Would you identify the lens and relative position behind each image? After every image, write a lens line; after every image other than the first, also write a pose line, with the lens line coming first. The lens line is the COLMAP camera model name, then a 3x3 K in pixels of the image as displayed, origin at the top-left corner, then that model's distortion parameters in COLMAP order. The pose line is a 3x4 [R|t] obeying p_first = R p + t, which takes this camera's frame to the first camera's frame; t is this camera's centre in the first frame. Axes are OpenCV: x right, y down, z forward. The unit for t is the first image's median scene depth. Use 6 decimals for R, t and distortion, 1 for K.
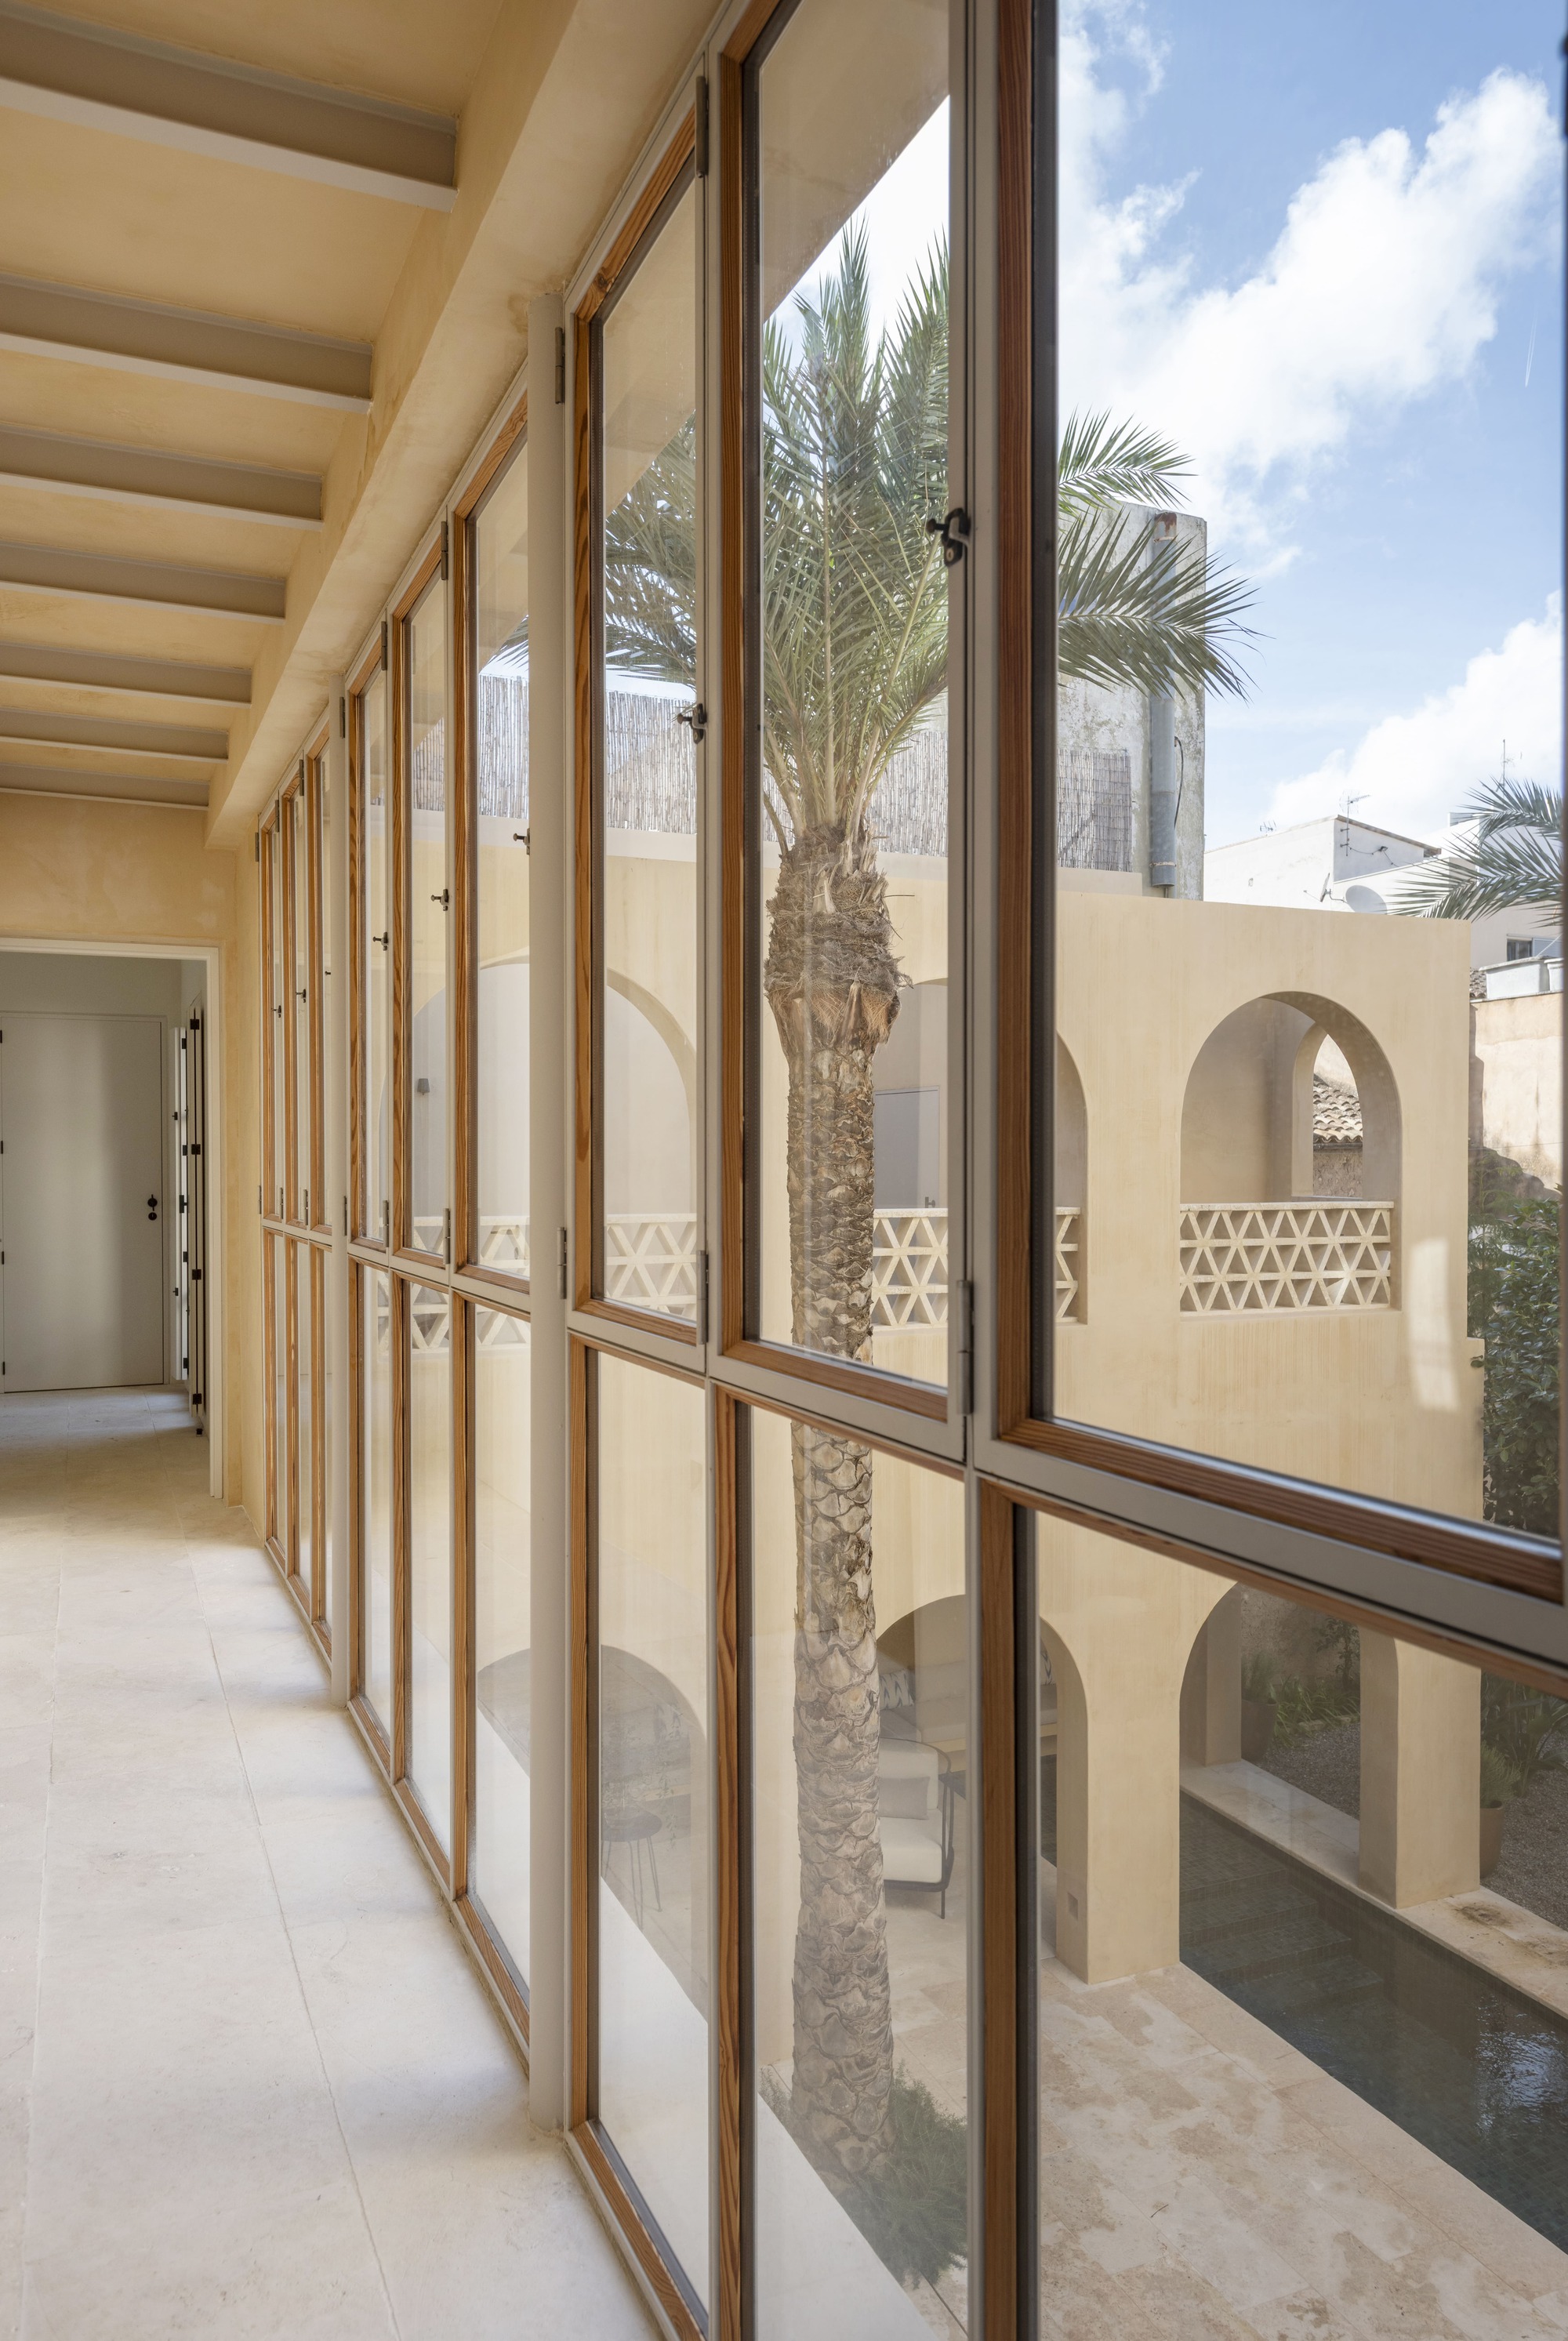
lens RADIAL K [[1616.3, 0, 775.0], [0, 1616.3, 1169.9], [0, 0, 1]] dist [0.019261, -0.000644]
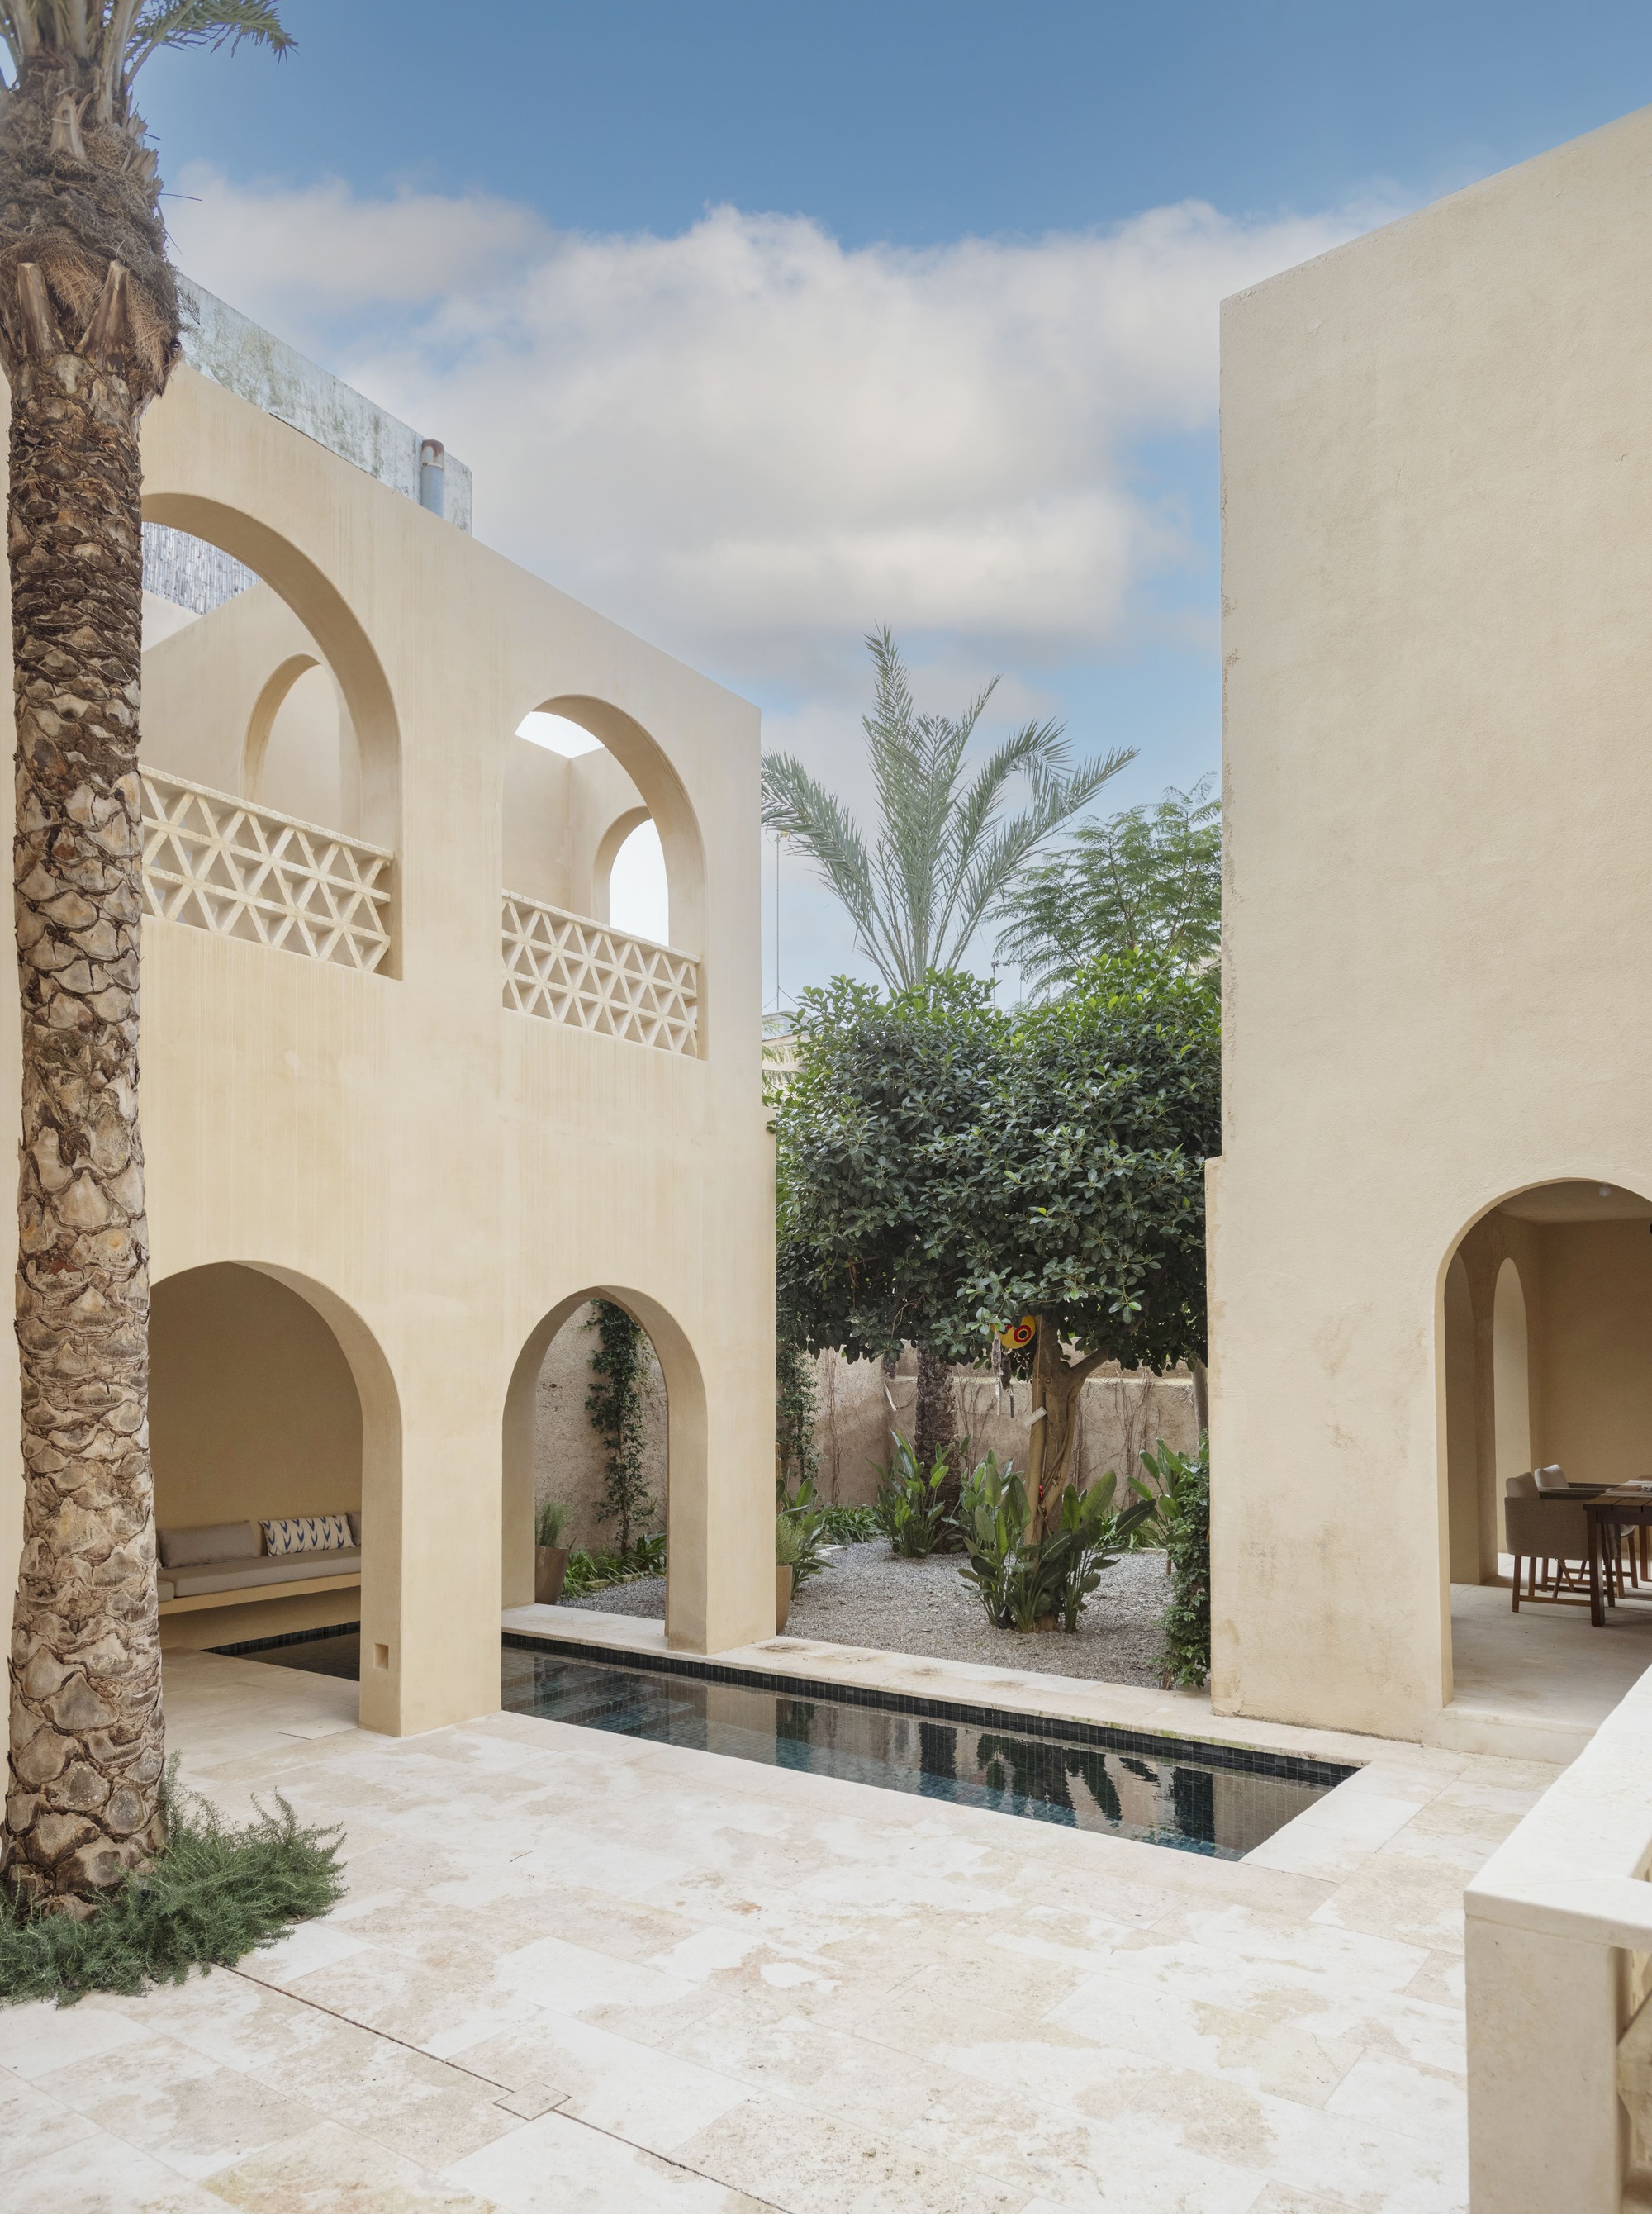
lens RADIAL K [[1447.0, 0, 854.1], [0, 1447.0, 1298.4], [0, 0, 1]] dist [0.026618, -0.007107]
pose [[0.853923, 0.010114, 0.520301, -0.007438], [0.012690, 0.999109, -0.040249, 0.381872], [-0.520244, 0.040972, 0.853034, 0.262004]]
